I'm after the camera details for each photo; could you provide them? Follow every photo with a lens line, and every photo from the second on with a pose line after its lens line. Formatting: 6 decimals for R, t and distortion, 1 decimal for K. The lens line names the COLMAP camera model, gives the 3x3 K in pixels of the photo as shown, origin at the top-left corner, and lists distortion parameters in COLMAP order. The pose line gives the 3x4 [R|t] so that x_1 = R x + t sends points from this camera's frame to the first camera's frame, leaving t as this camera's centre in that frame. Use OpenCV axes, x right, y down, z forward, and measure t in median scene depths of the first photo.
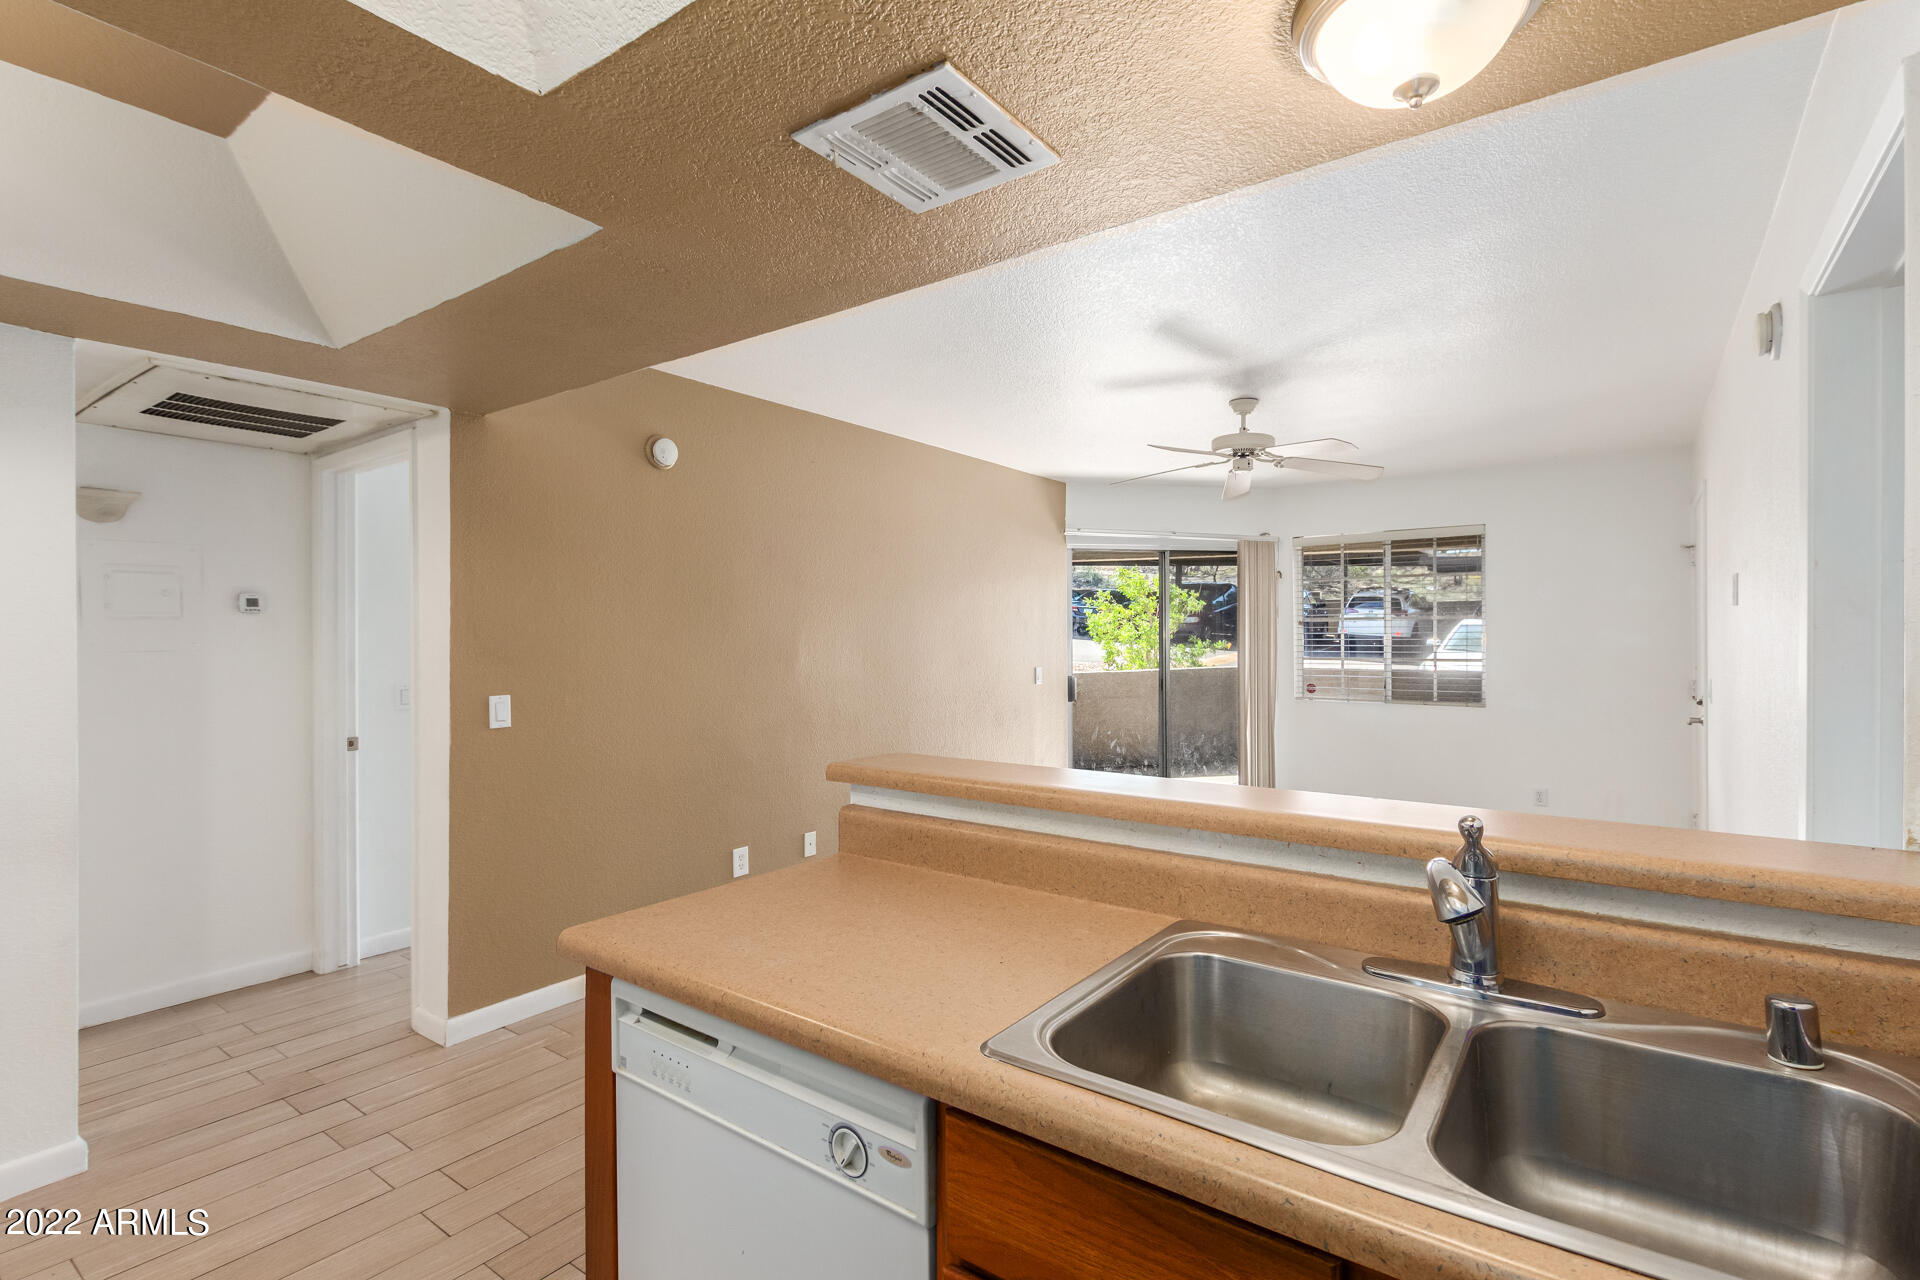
lens RADIAL K [[880.9, 0, 985.8], [0, 880.9, 641.3], [0, 0, 1]] dist [0.000495, 0.000157]
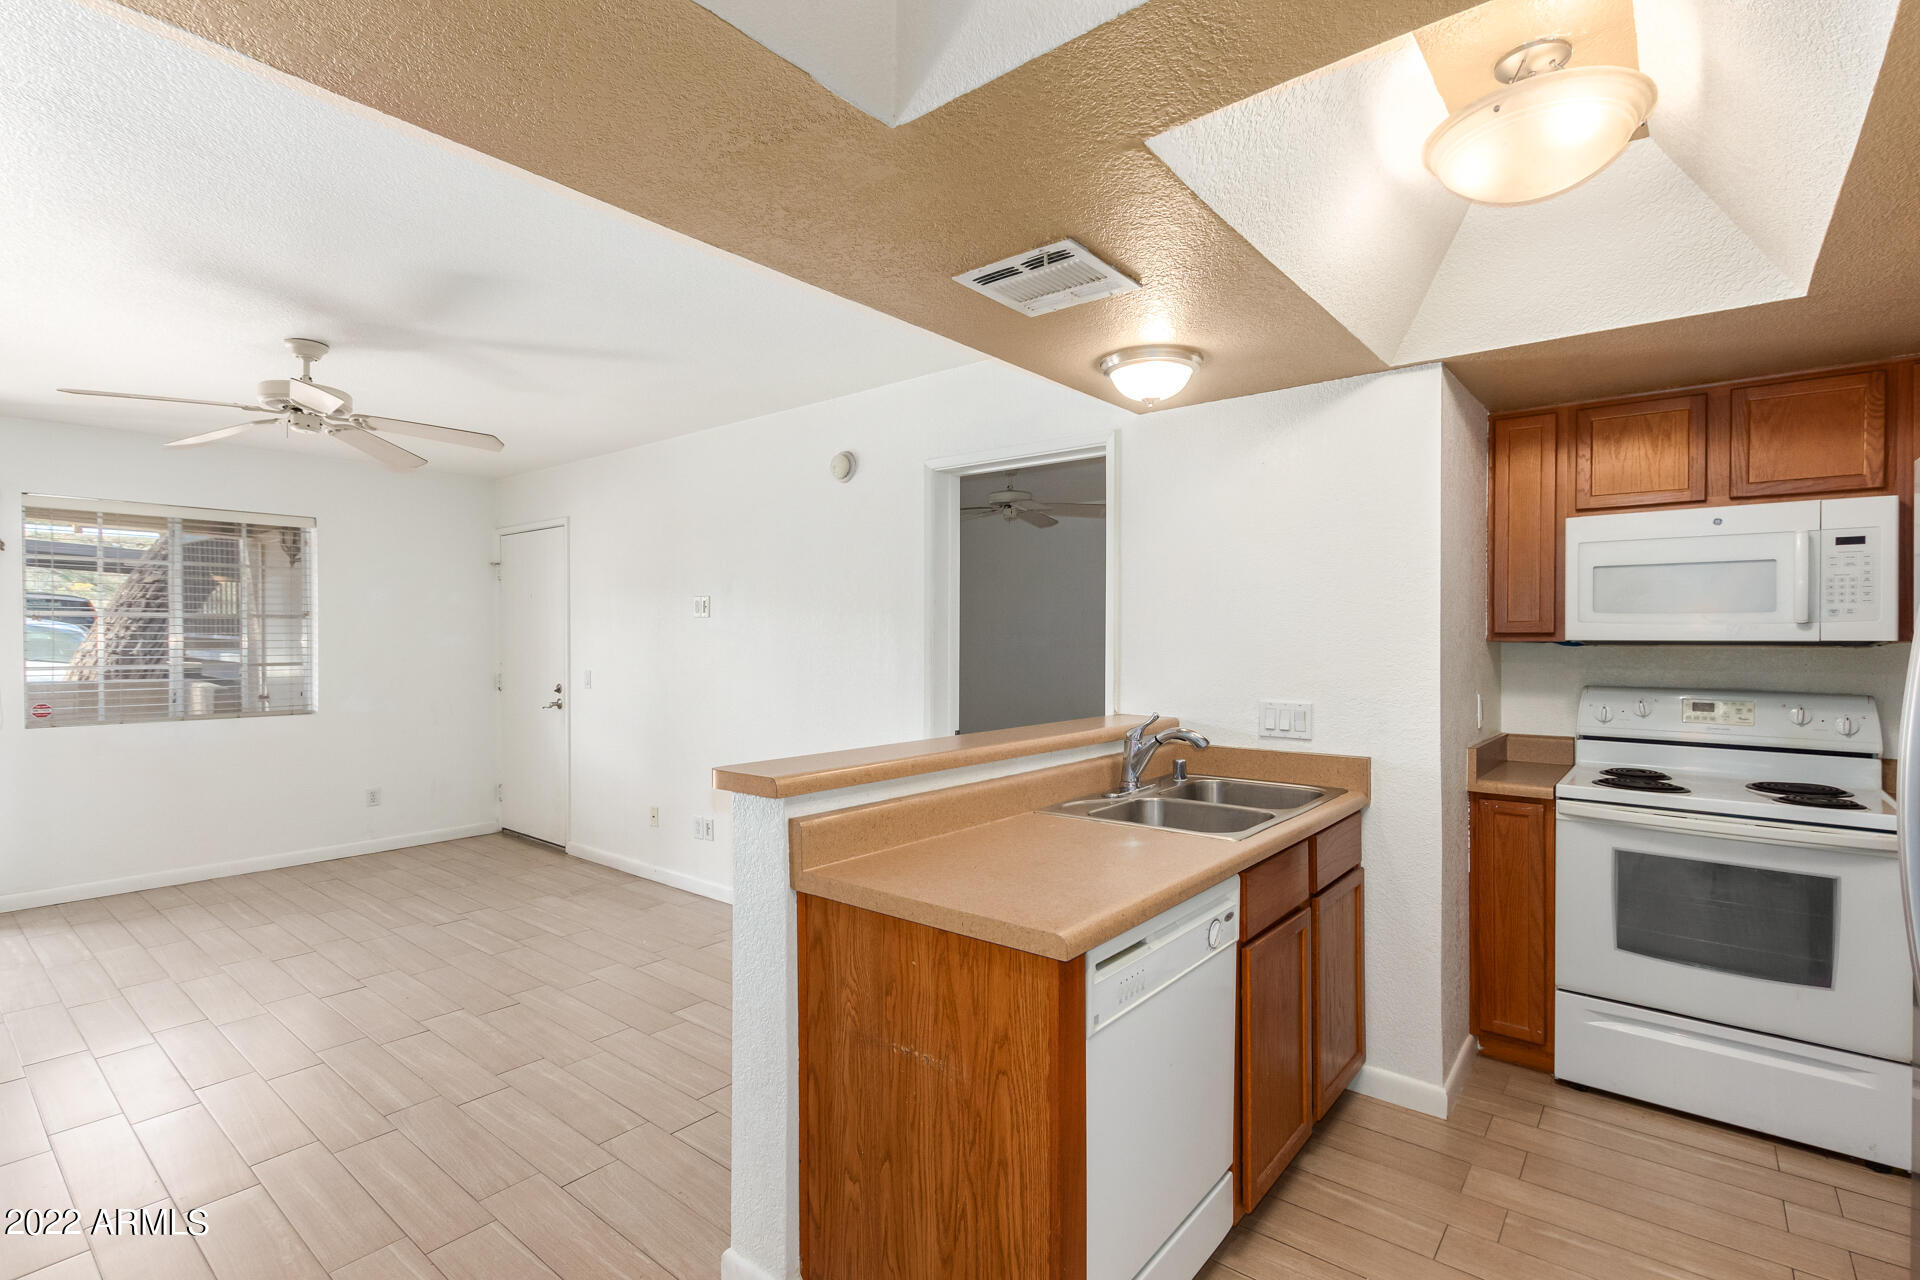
lens RADIAL K [[888.7, 0, 970.2], [0, 888.7, 640.2], [0, 0, 1]] dist [0.027035, -0.011476]
pose [[0.053835, -0.000941, 0.998549, -0.507053], [0.001821, 0.999998, 0.000844, -0.001289], [-0.998548, 0.001773, 0.053837, 0.360233]]
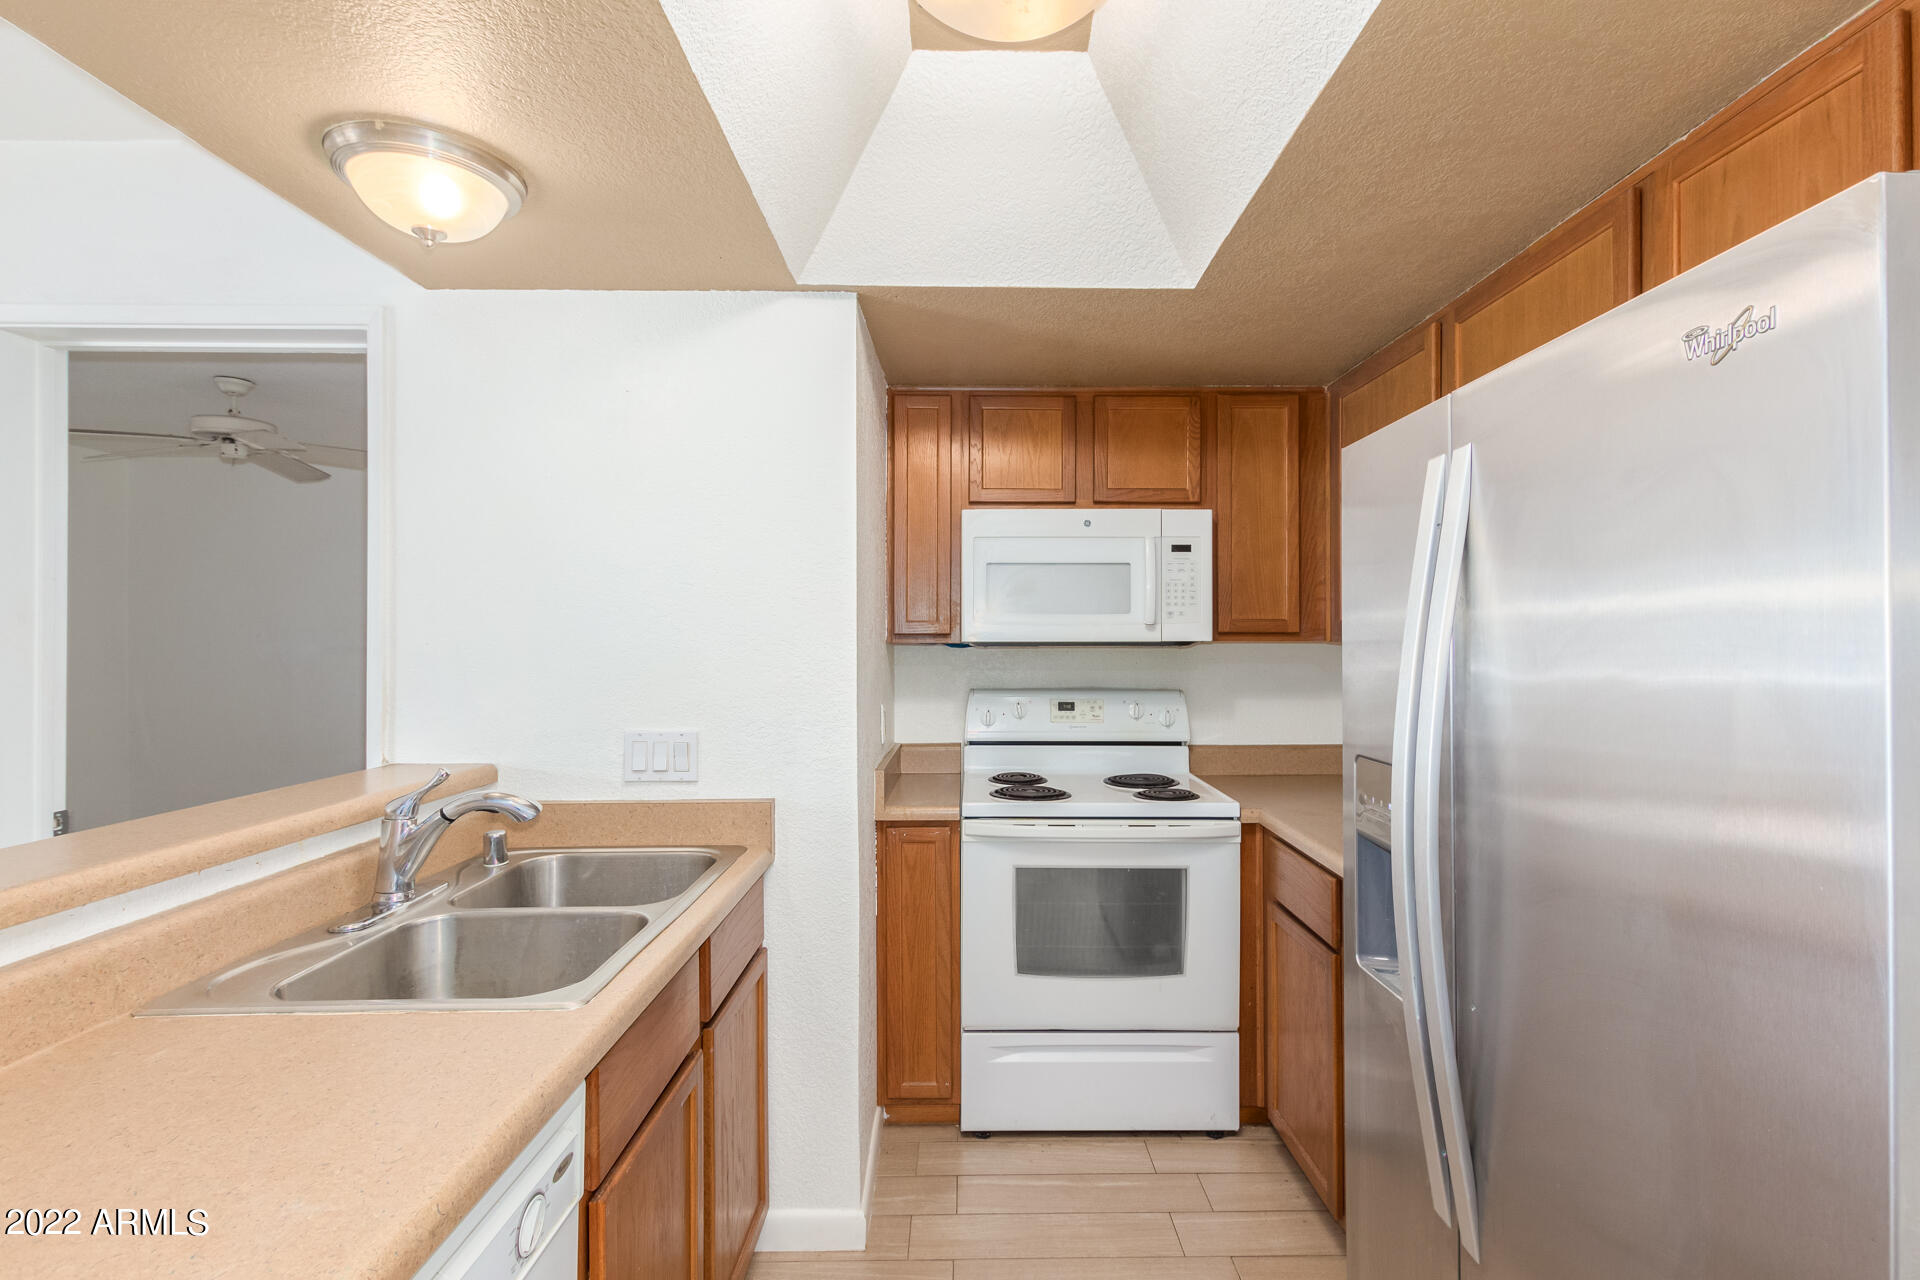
lens RADIAL K [[880.4, 0, 985.9], [0, 880.4, 634.6], [0, 0, 1]] dist [-0.000155, -0.000105]
pose [[-0.604265, 0.007809, 0.796745, -0.294936], [0.006502, 0.999967, -0.004870, -0.001795], [-0.796757, 0.002238, -0.604296, 0.302813]]
